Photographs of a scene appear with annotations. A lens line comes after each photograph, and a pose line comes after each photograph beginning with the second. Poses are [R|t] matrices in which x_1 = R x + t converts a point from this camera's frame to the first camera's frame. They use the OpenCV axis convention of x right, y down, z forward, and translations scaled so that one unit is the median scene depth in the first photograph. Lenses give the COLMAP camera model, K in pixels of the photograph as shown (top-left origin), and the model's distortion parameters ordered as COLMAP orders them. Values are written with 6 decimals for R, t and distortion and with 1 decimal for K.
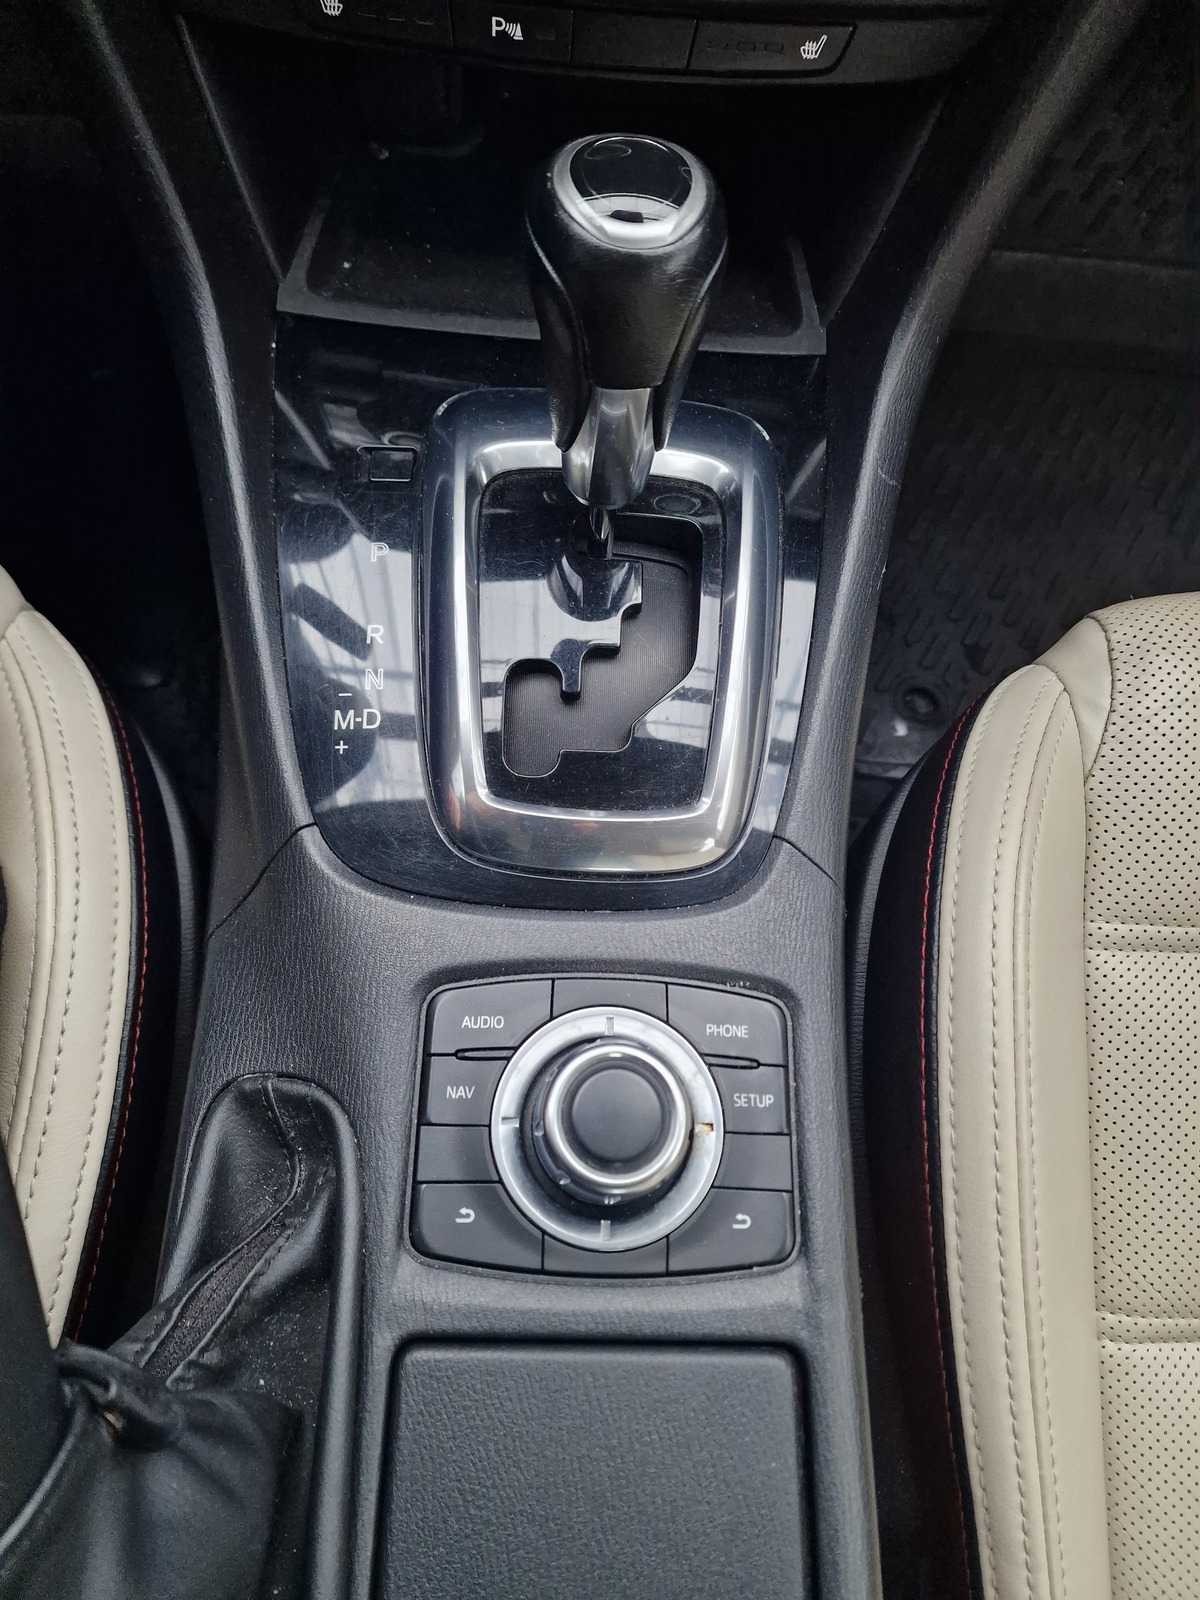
lens RADIAL K [[1081.5, 0, 600.0], [0, 1081.5, 800.0], [0, 0, 1]] dist [0.084064, -0.103136]
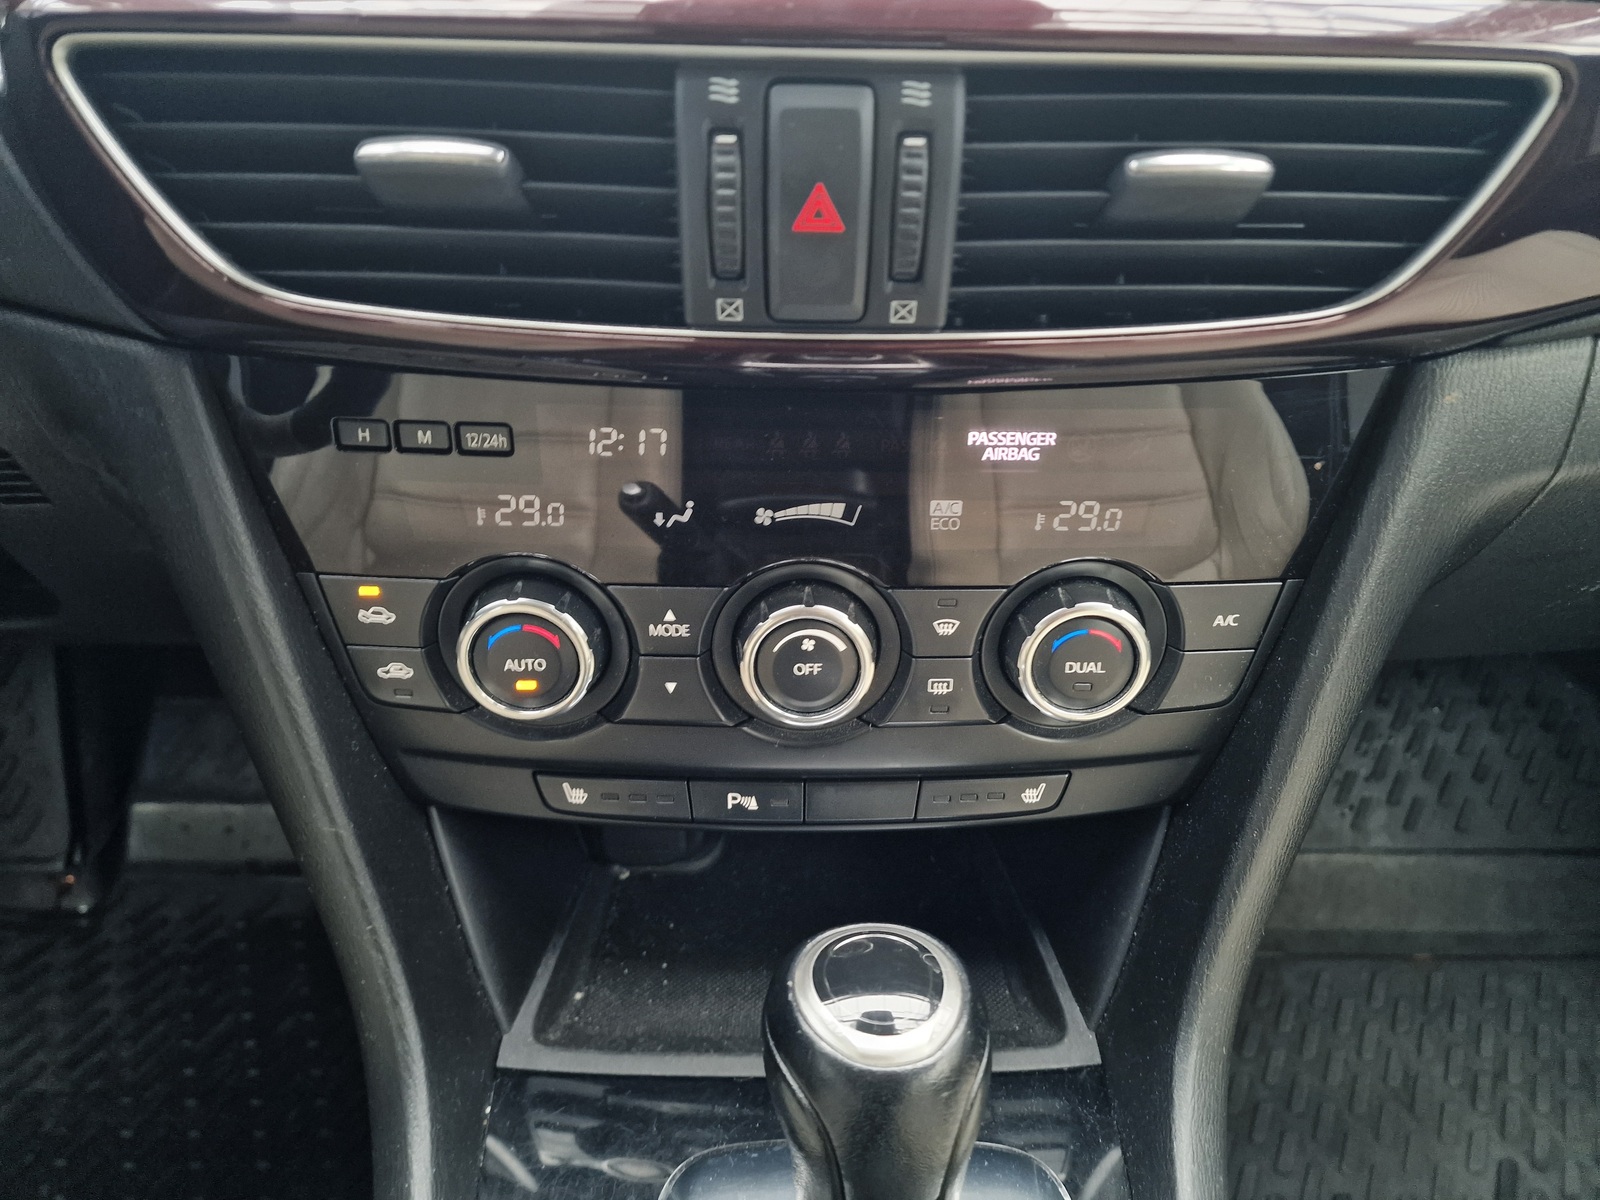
lens RADIAL K [[1081.5, 0, 800.0], [0, 1081.5, 600.0], [0, 0, 1]] dist [0.084064, -0.103136]
pose [[0.997432, -0.070902, -0.010160, -0.004406], [0.050171, 0.792838, -0.607364, -0.213898], [0.051118, 0.605294, 0.794359, 0.052536]]
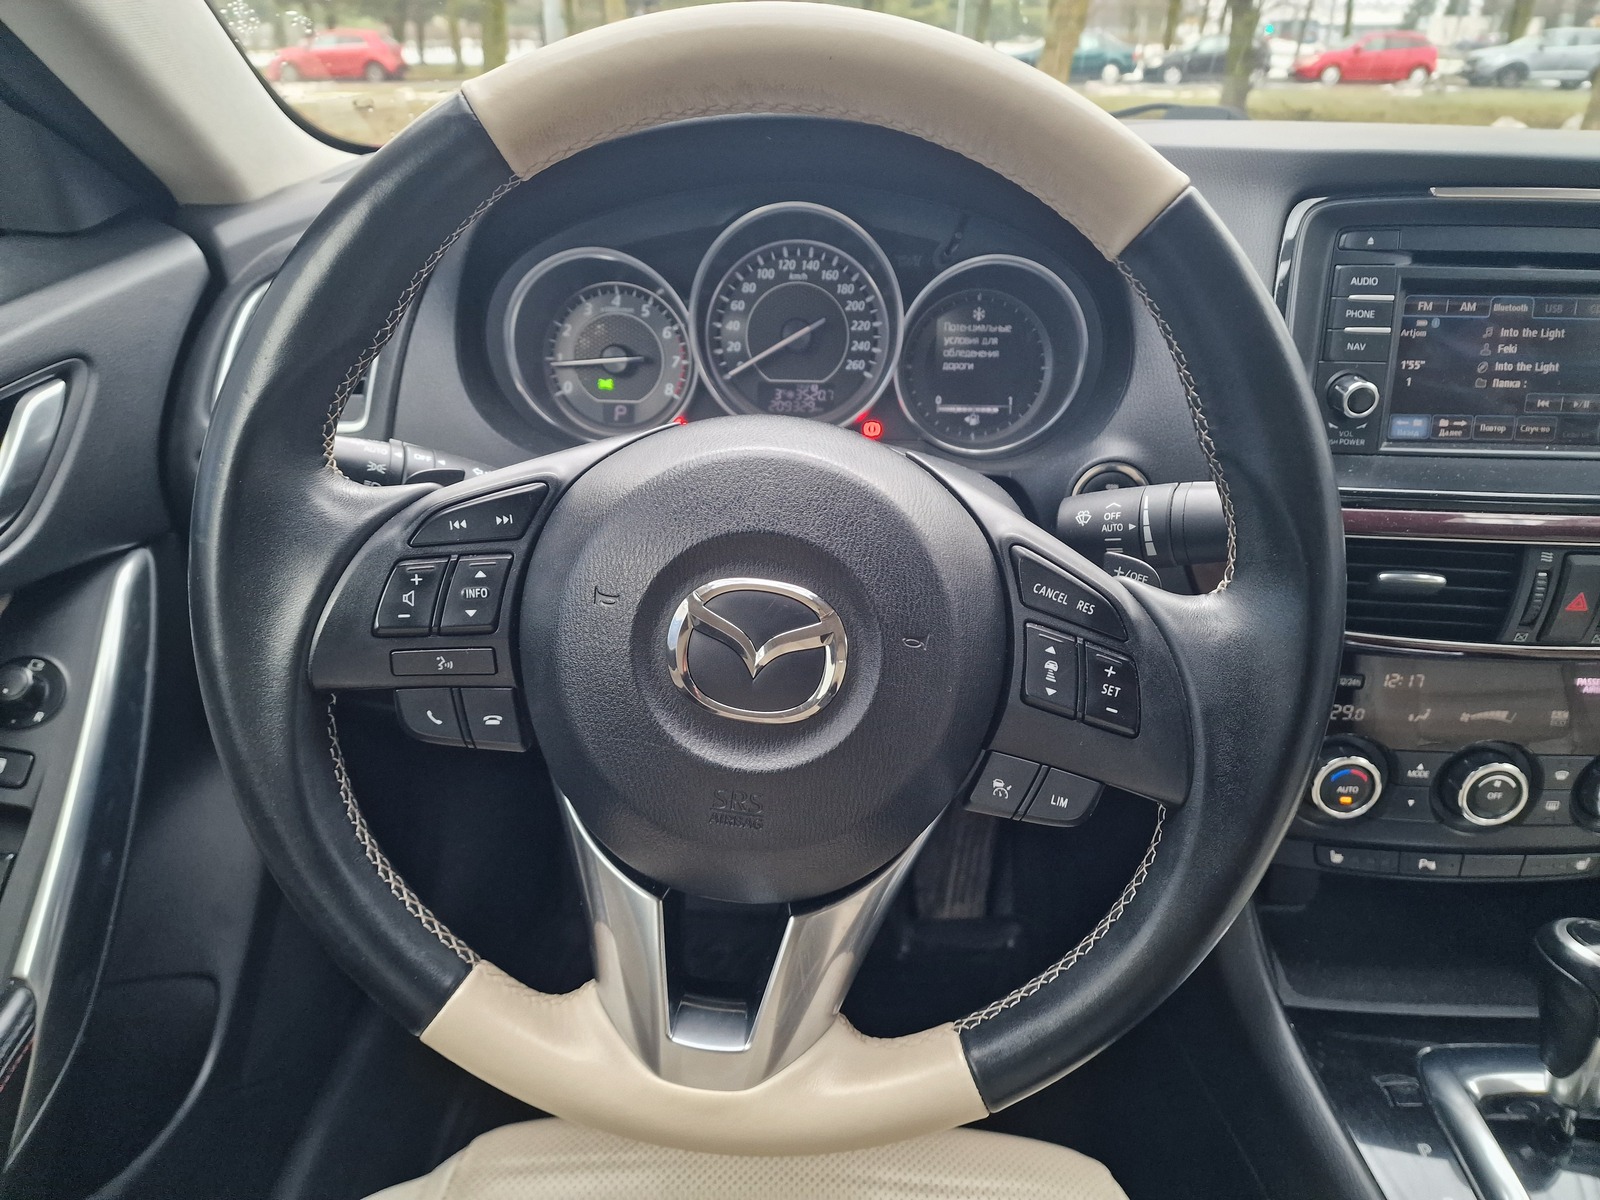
lens RADIAL K [[1058.6, 0, 800.0], [0, 1058.6, 600.0], [0, 0, 1]] dist [0.088108, -0.091948]
pose [[0.997193, -0.055476, -0.050282, -1.077388], [0.007263, 0.740084, -0.672475, 0.249117], [0.074519, 0.670222, 0.738410, -0.840107]]
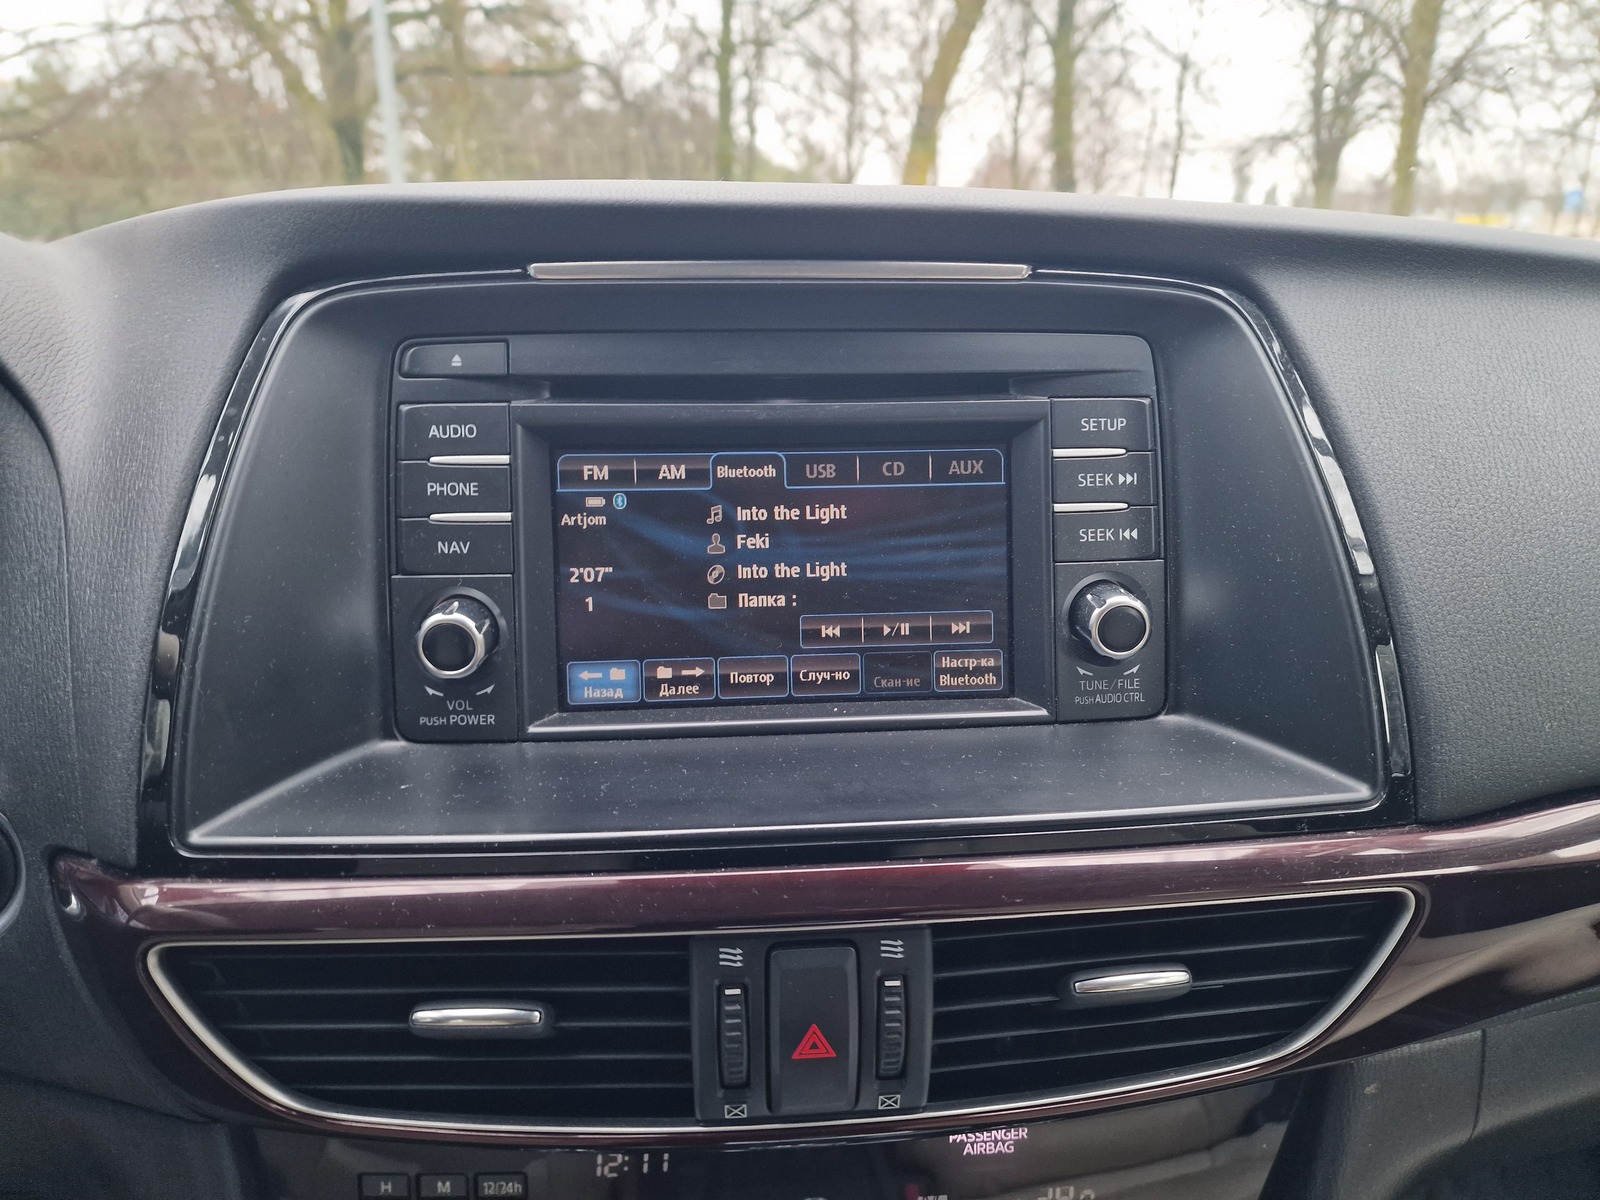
lens RADIAL K [[1081.5, 0, 800.0], [0, 1081.5, 600.0], [0, 0, 1]] dist [0.084064, -0.103136]
pose [[0.992557, -0.104657, 0.062271, -0.008462], [0.114211, 0.622476, -0.774261, -0.415274], [0.042269, 0.775610, 0.629795, -0.314336]]
